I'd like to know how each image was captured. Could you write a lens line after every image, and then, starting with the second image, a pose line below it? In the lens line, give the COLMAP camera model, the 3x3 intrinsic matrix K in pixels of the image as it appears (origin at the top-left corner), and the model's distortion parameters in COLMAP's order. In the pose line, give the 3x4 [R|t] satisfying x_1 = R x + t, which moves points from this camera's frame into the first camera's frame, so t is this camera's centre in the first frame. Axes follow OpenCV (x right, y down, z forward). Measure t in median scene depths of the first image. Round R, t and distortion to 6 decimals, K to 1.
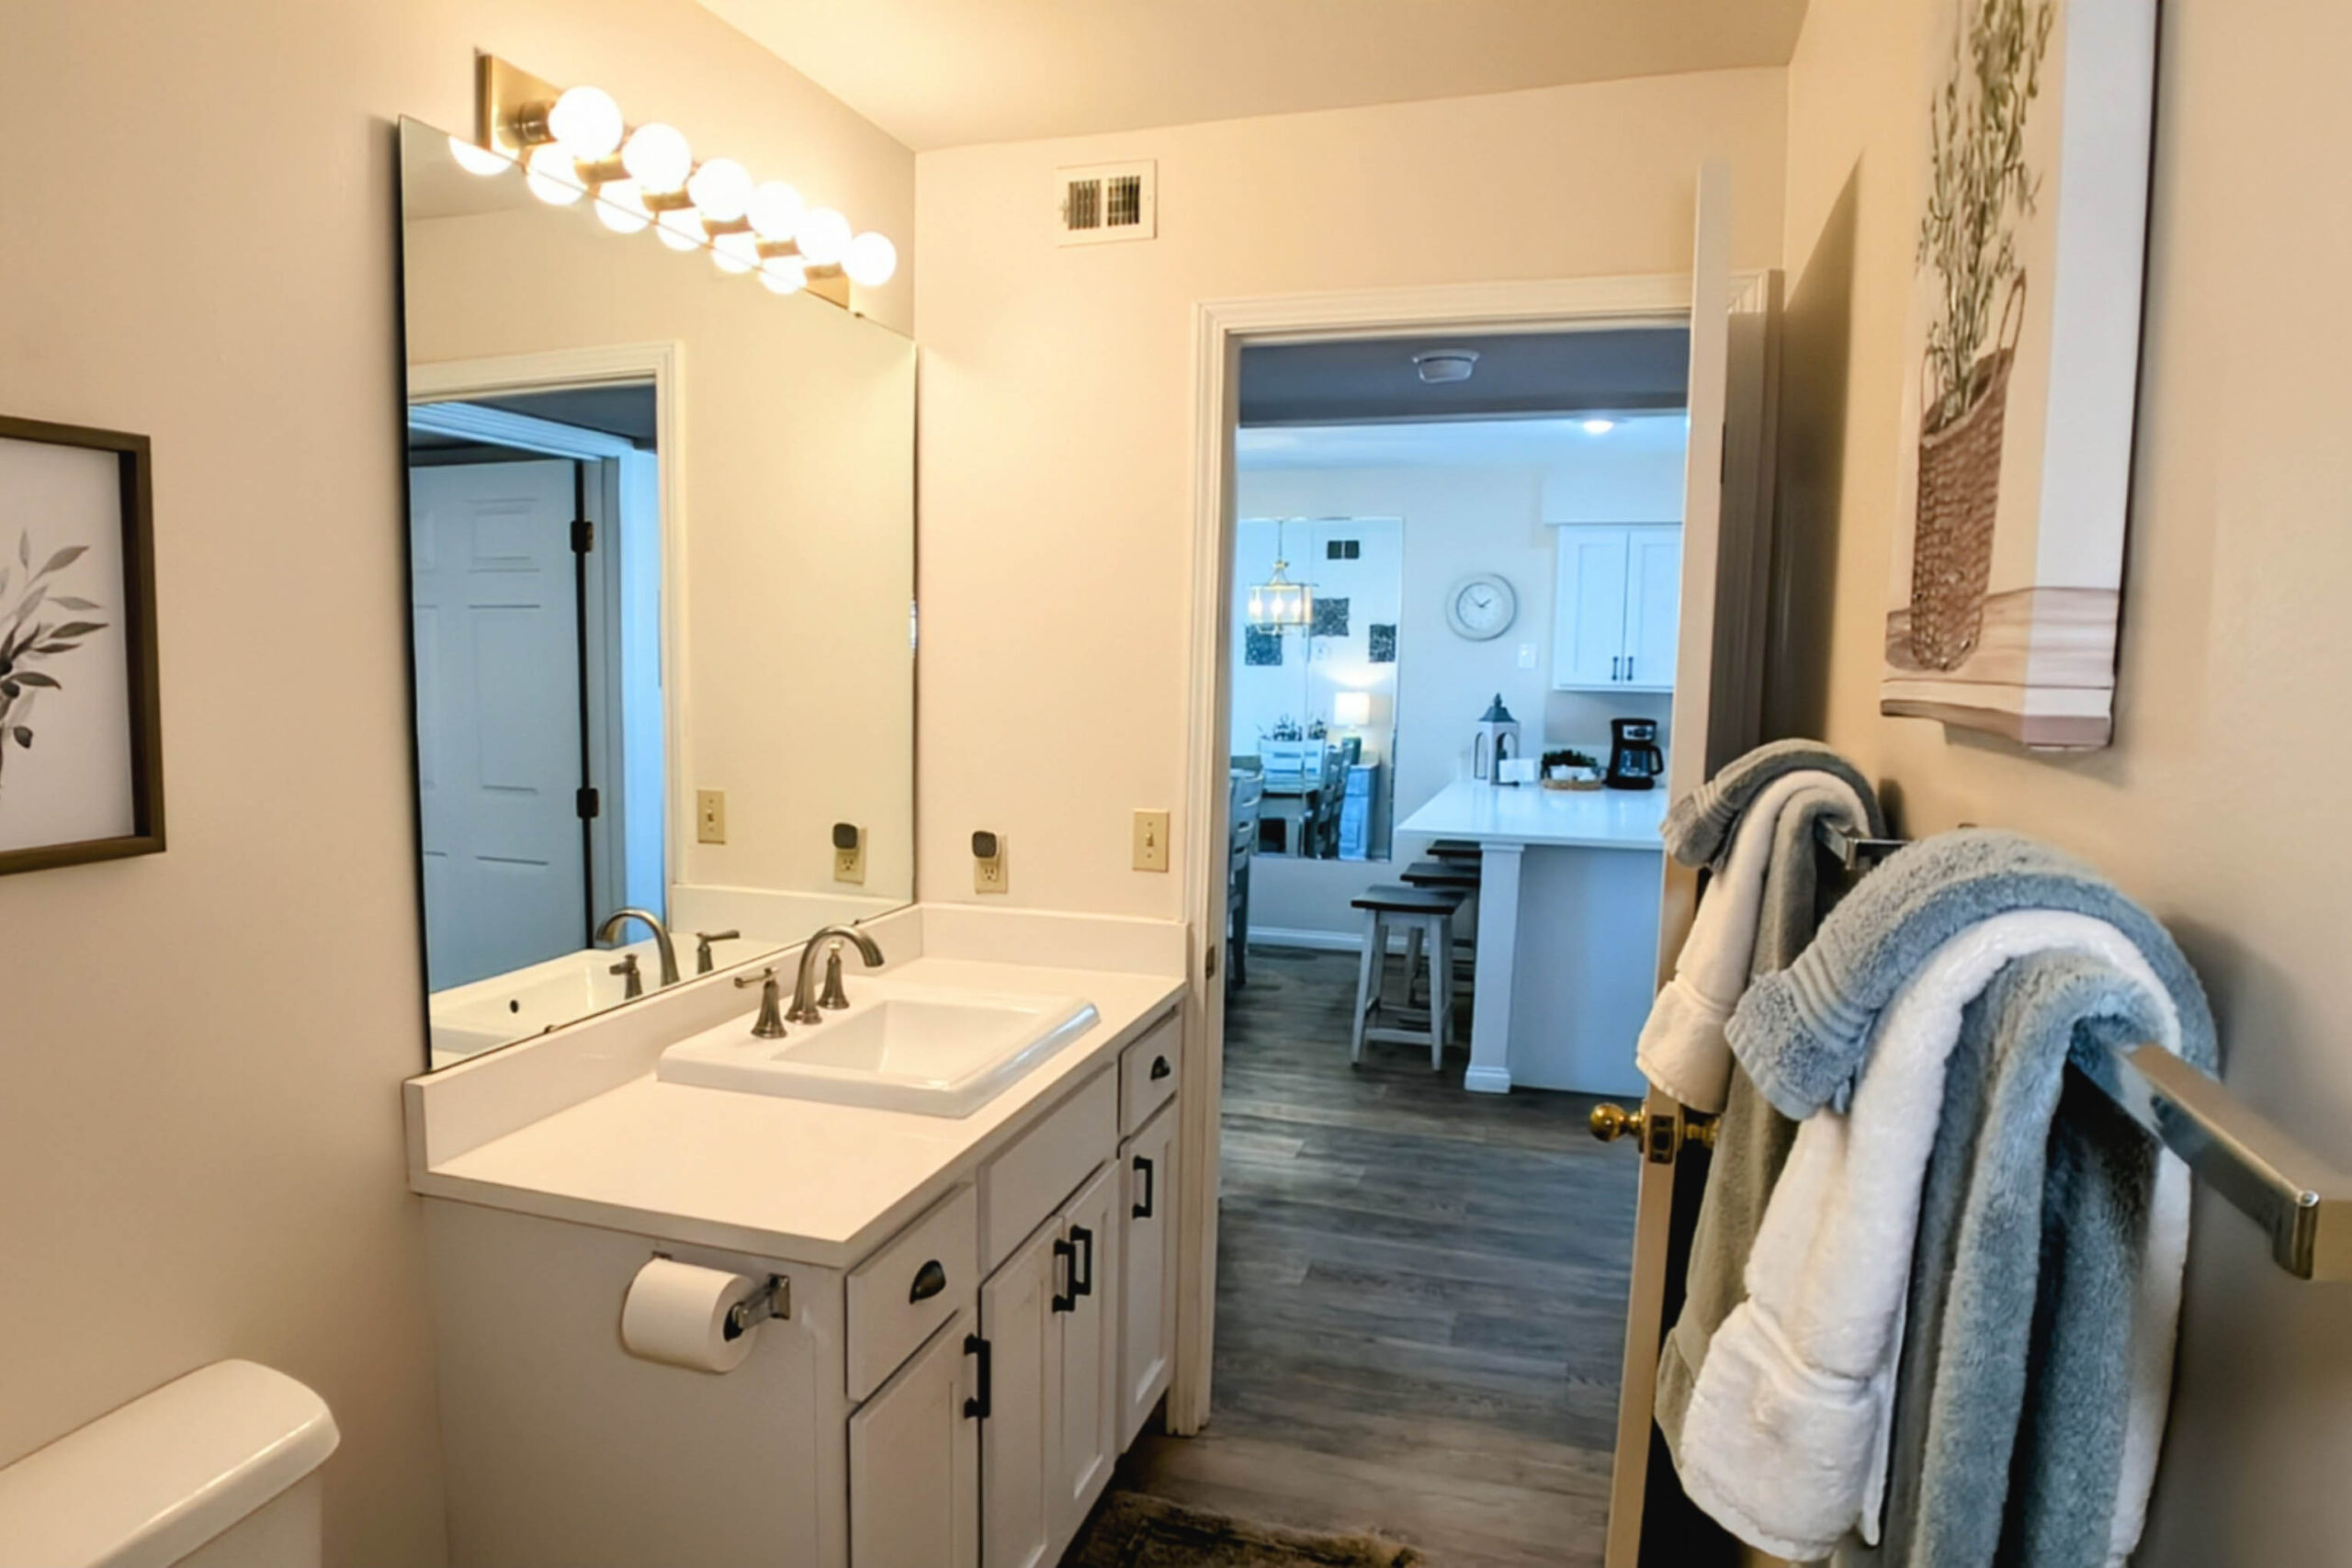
lens RADIAL K [[1452.3, 0, 1160.4], [0, 1452.3, 812.7], [0, 0, 1]] dist [-0.005677, -0.023718]
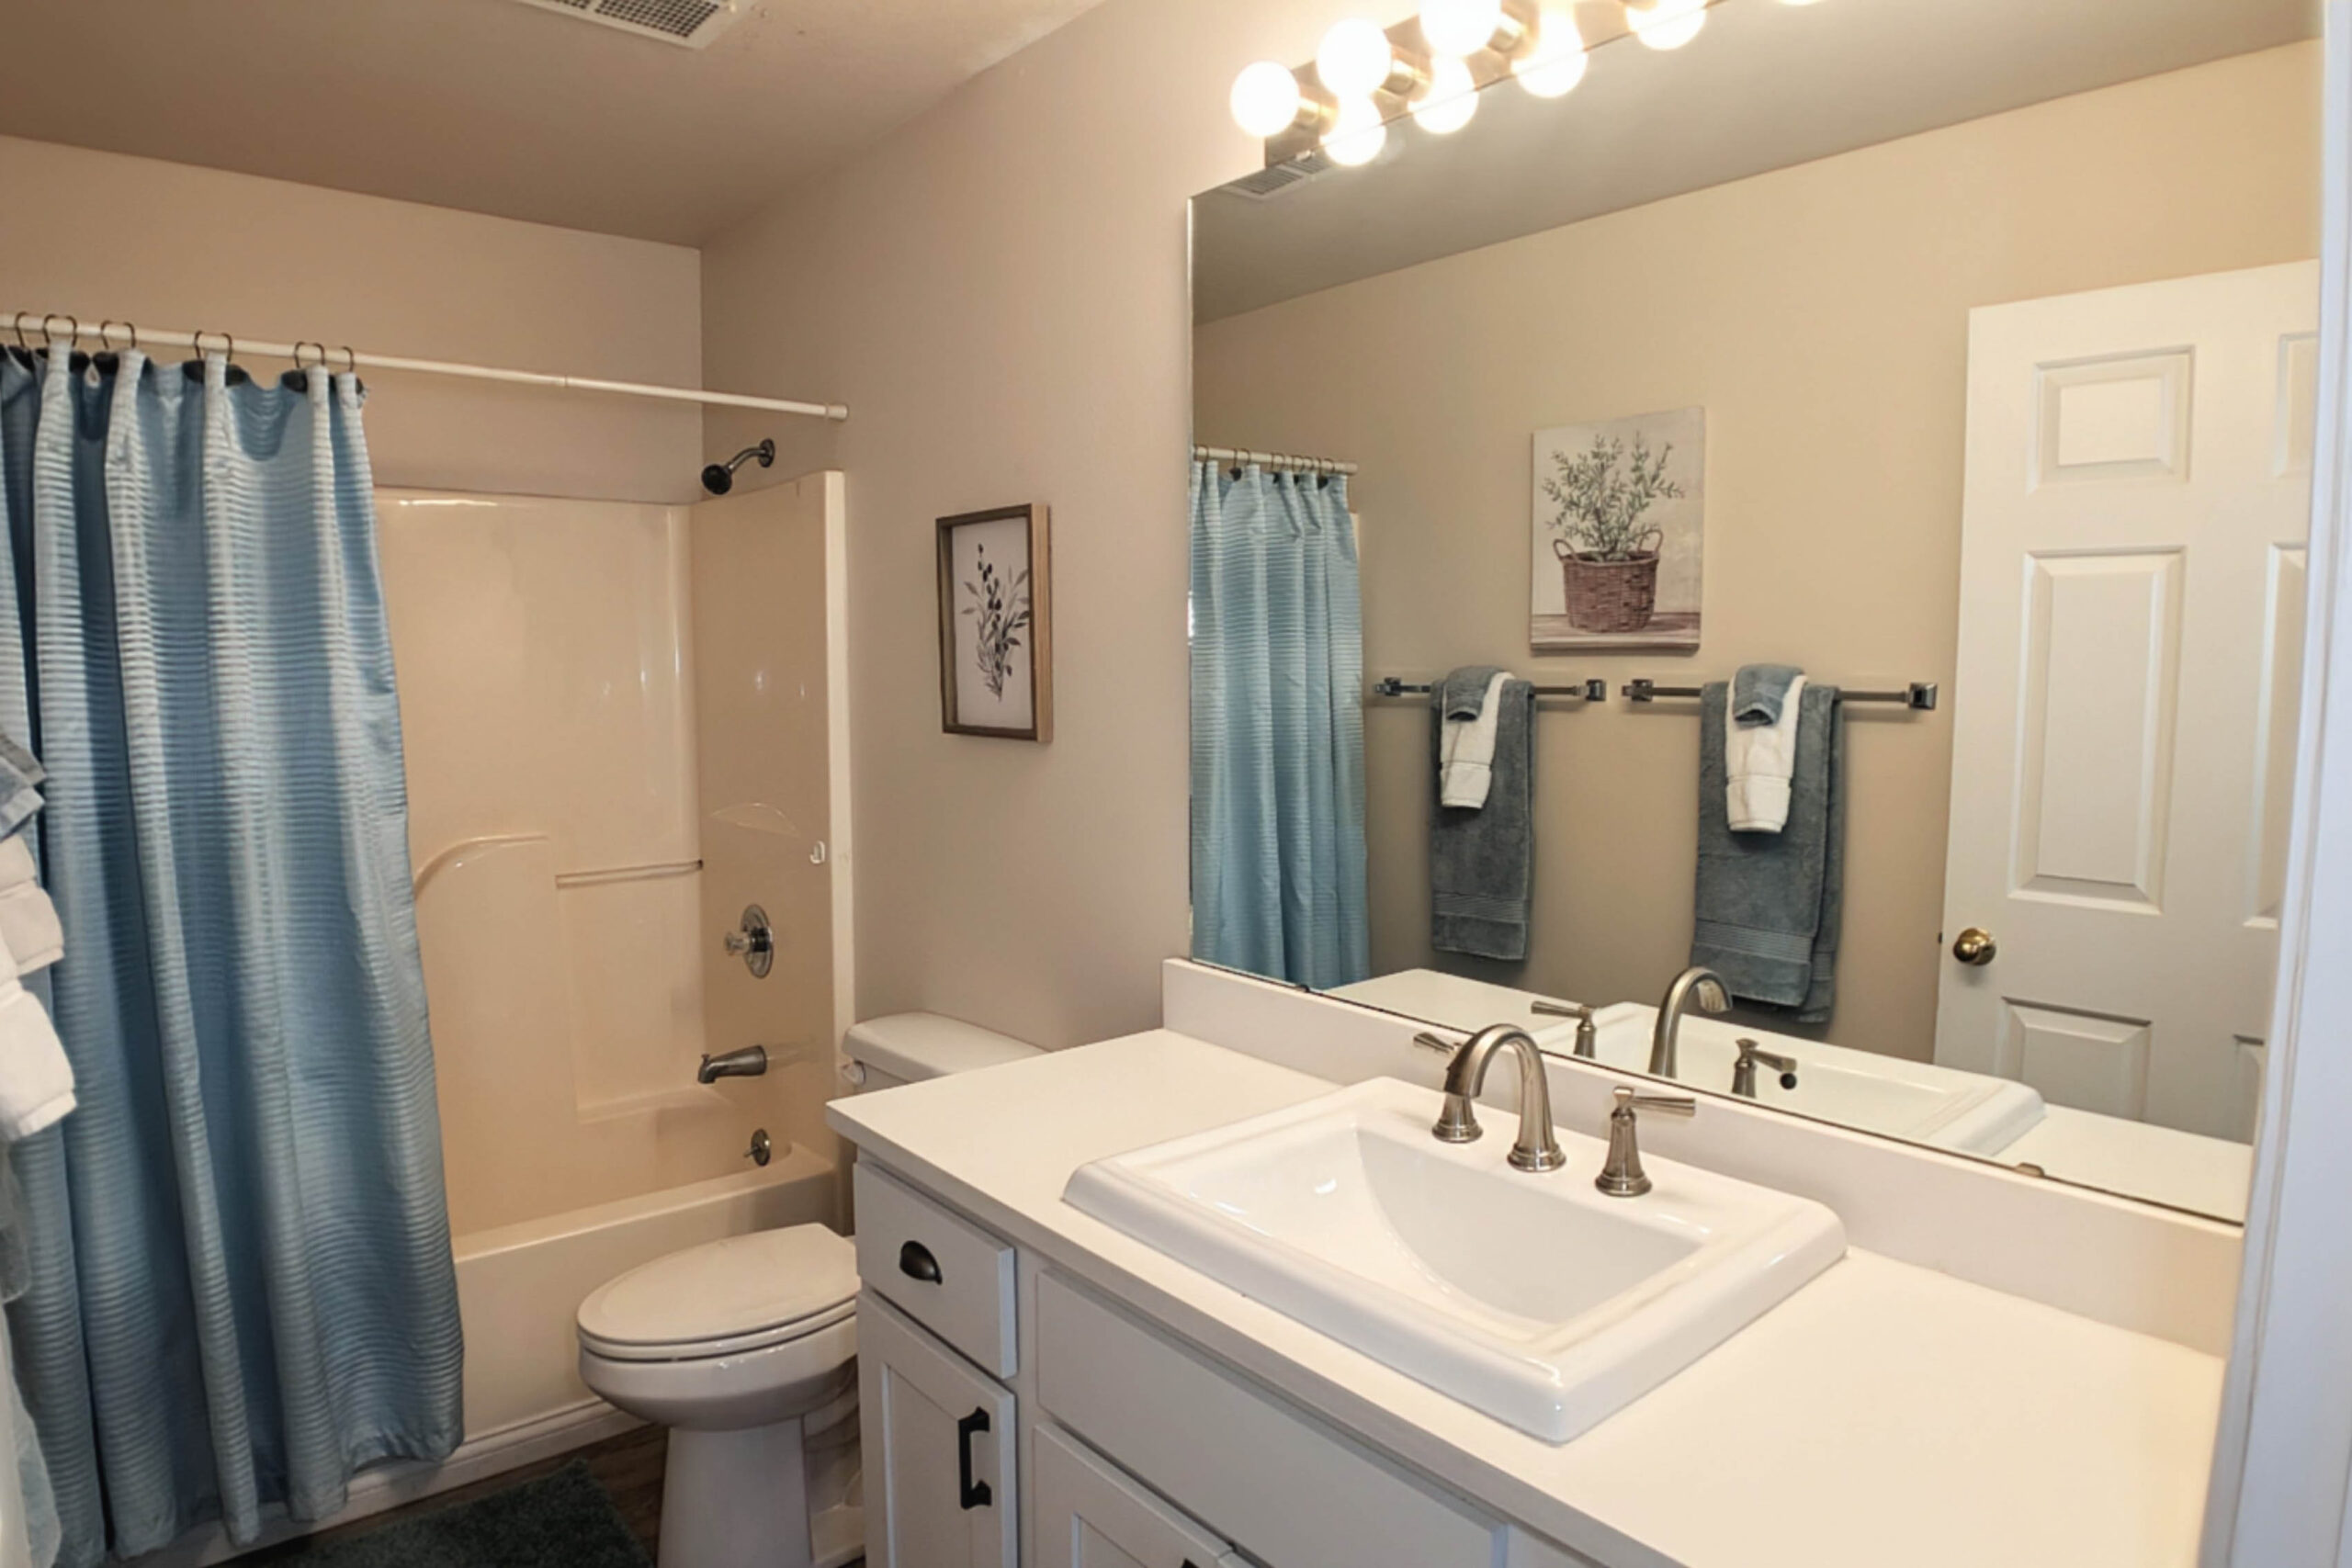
lens RADIAL K [[1452.3, 0, 1160.4], [0, 1452.3, 812.7], [0, 0, 1]] dist [-0.005677, -0.023718]
pose [[-0.555299, 0.087401, -0.827045, 0.306352], [-0.097337, 0.980797, 0.169005, -0.087756], [0.825935, 0.174351, -0.536128, 0.914615]]
